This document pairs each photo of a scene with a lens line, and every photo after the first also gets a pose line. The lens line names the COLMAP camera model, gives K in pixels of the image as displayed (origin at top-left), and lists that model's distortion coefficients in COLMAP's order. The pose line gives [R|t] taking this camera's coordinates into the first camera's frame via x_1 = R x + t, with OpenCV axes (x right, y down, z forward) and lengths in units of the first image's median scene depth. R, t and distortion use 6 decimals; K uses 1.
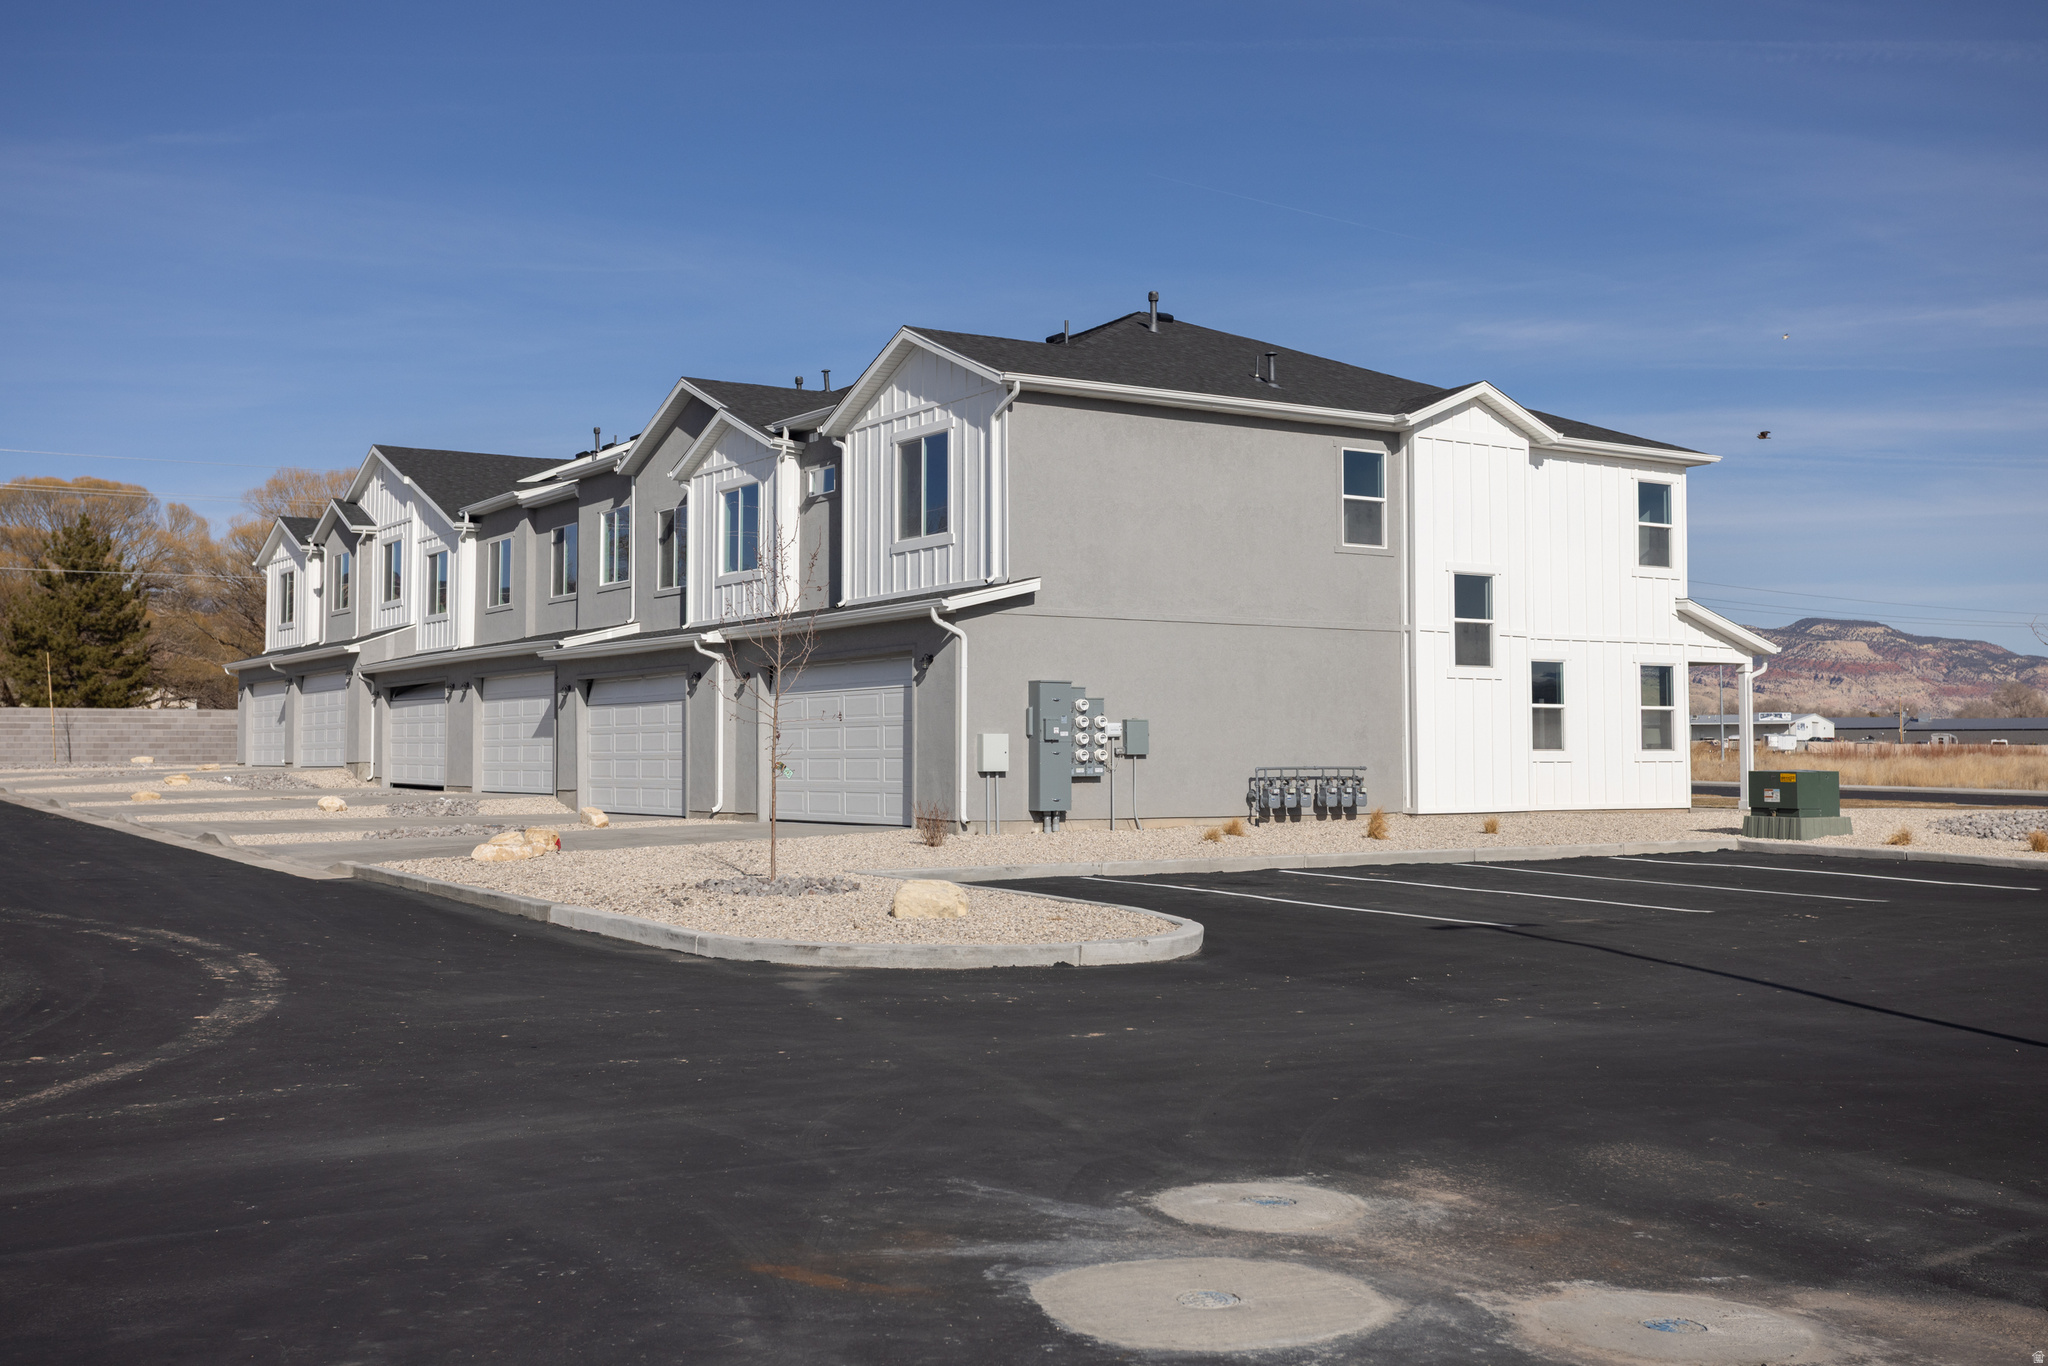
lens RADIAL K [[2119.6, 0, 1034.2], [0, 2119.6, 638.1], [0, 0, 1]] dist [0.008195, 0.027413]
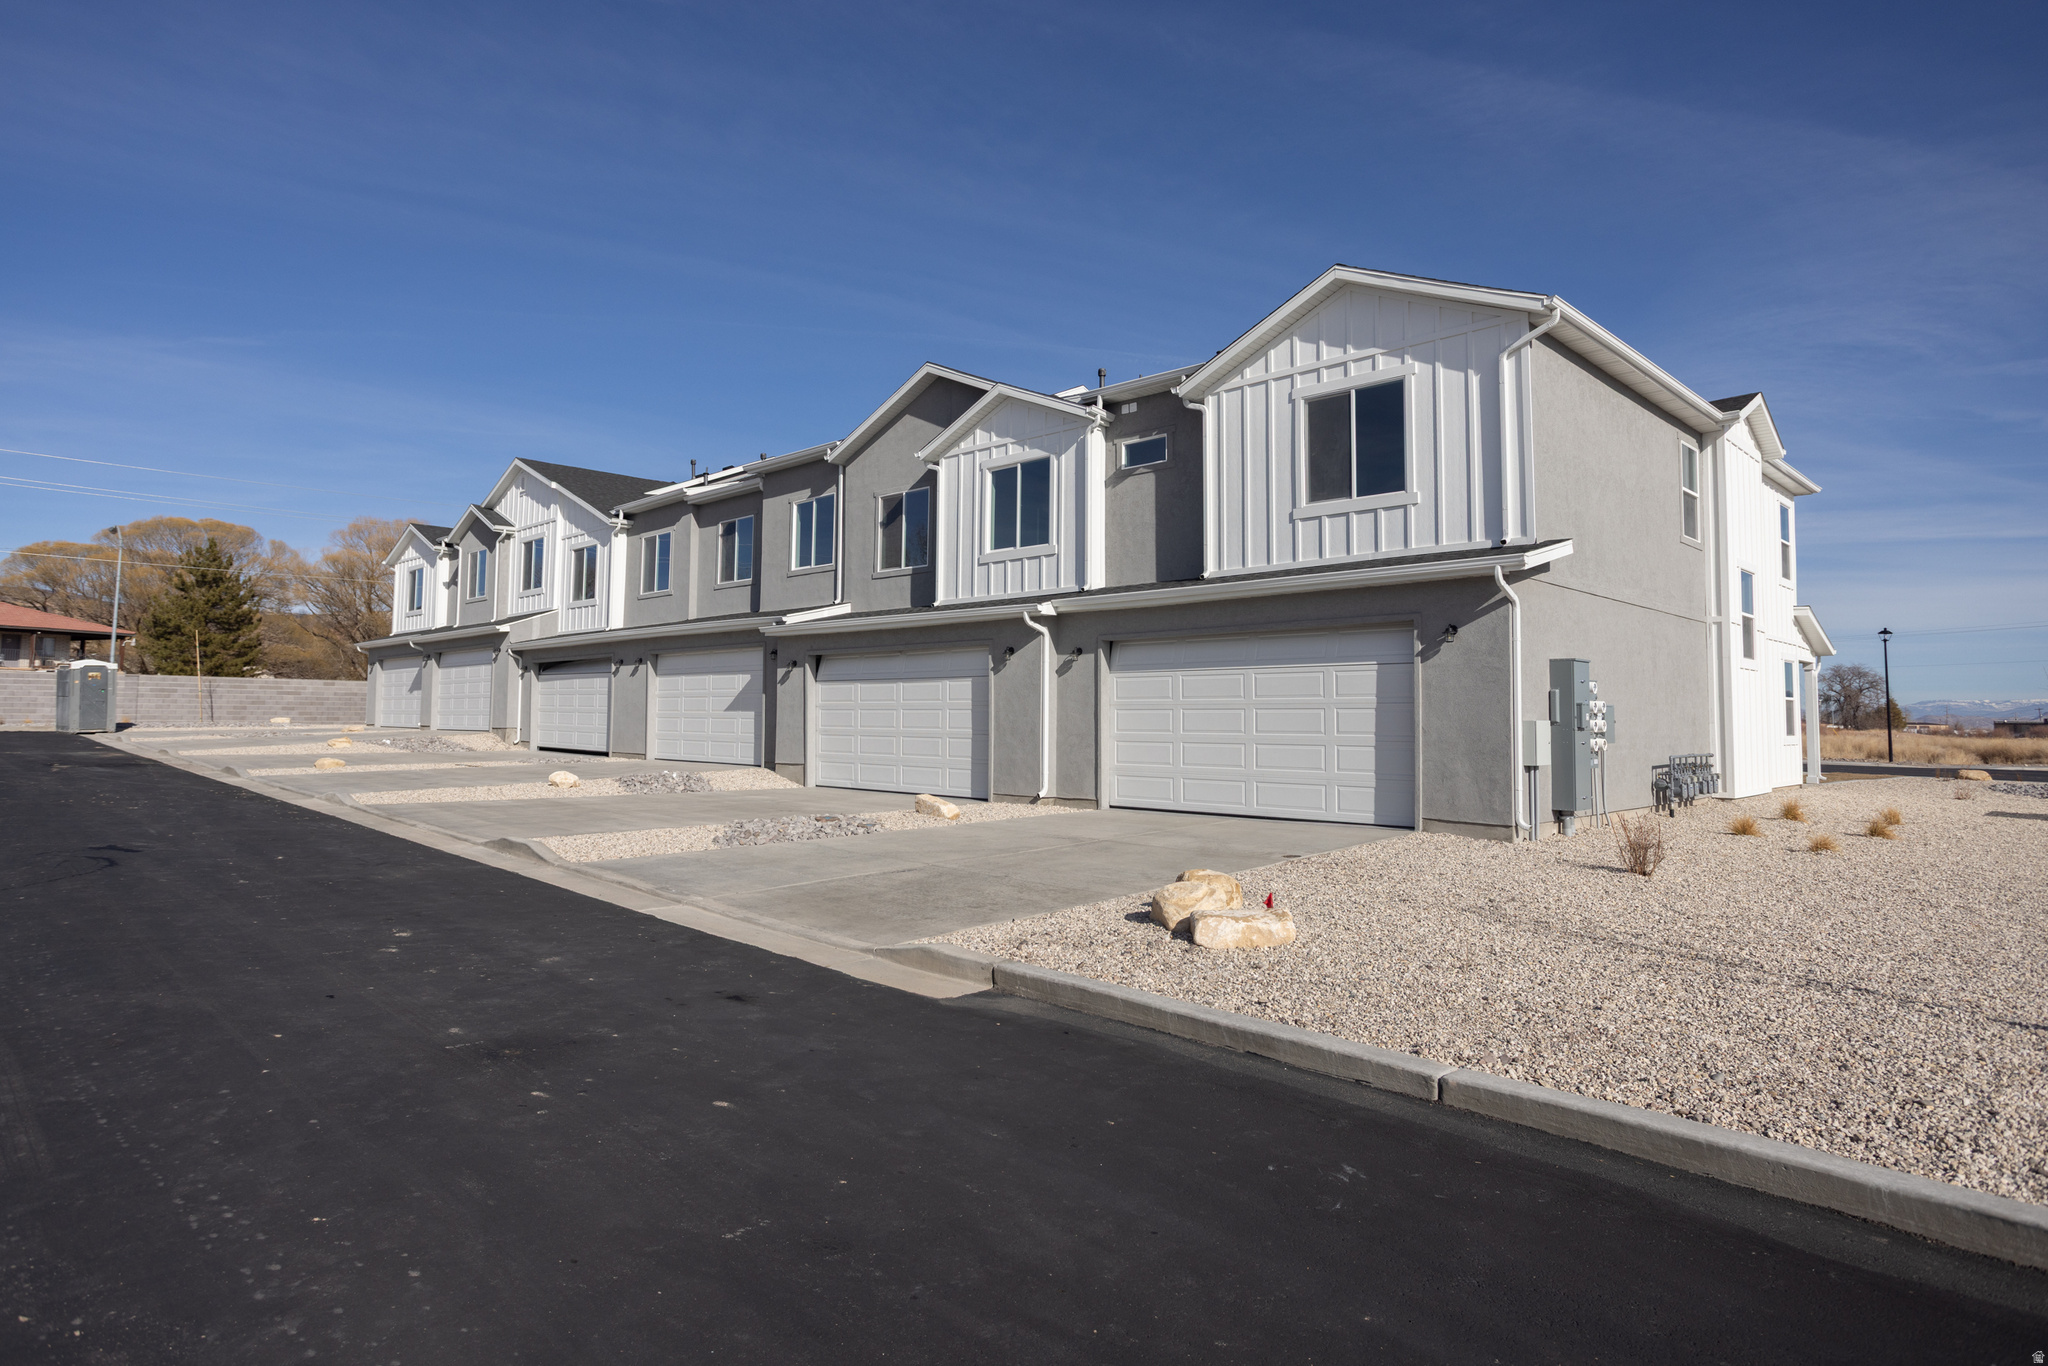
lens RADIAL K [[1155.1, 0, 1026.9], [0, 1155.1, 649.2], [0, 0, 1]] dist [-0.048962, 0.038847]
pose [[0.976607, 0.024141, 0.213671, -0.247147], [-0.023226, 0.999707, -0.006791, 0.019279], [-0.213772, 0.001670, 0.976882, 0.469627]]
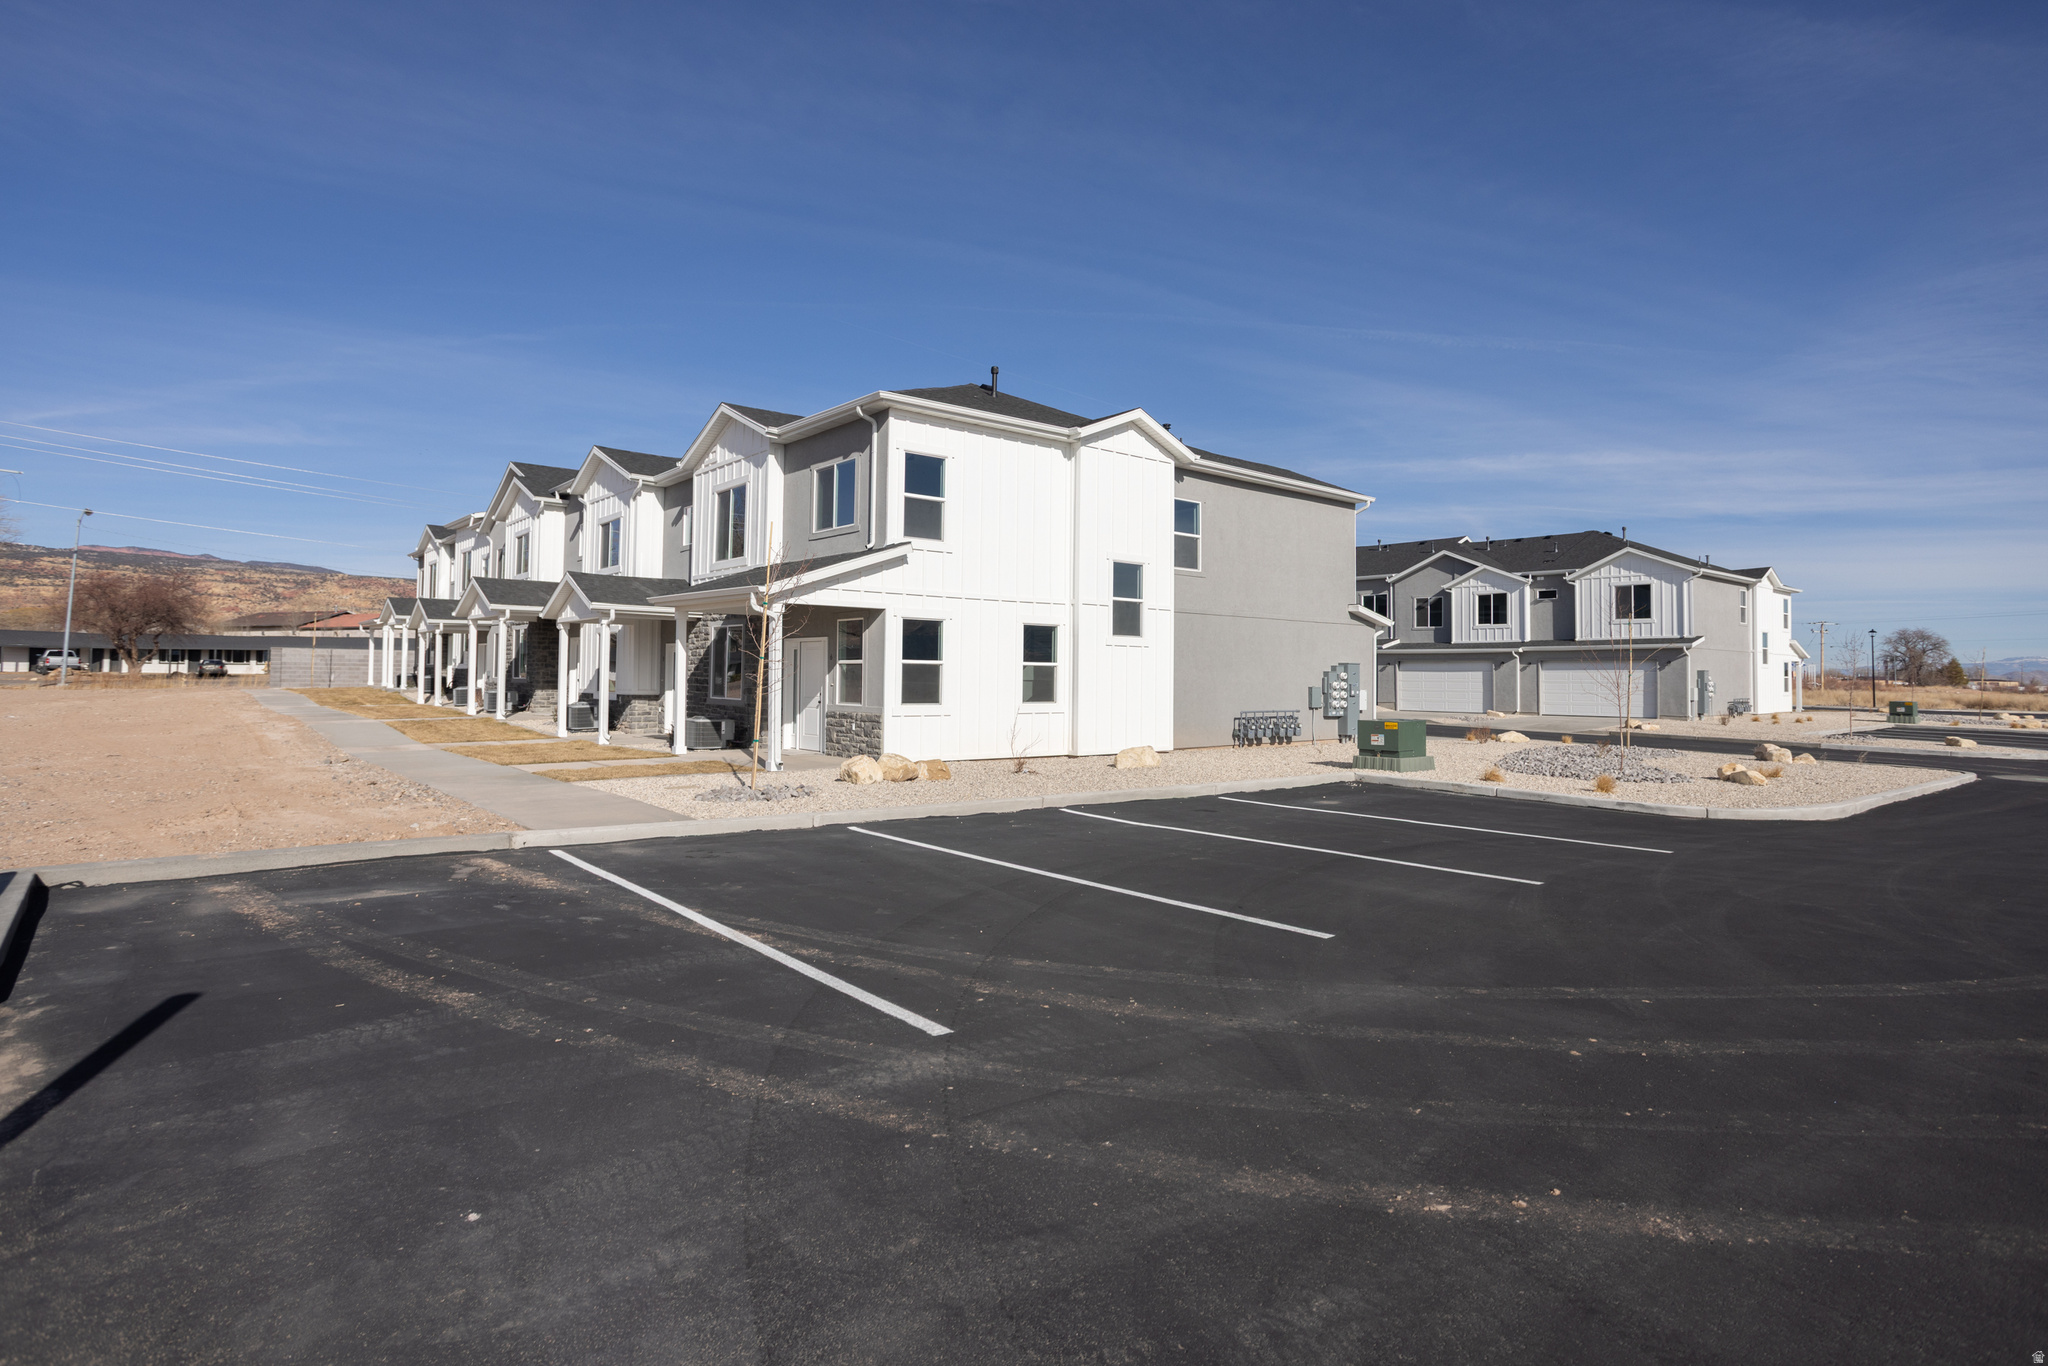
lens RADIAL K [[1064.8, 0, 1075.7], [0, 1064.8, 635.5], [0, 0, 1]] dist [0.001268, 0.000152]
pose [[0.986644, 0.016152, 0.162089, -0.891774], [-0.019355, 0.999647, 0.018202, -0.031500], [-0.161738, -0.021097, 0.986608, -0.278313]]
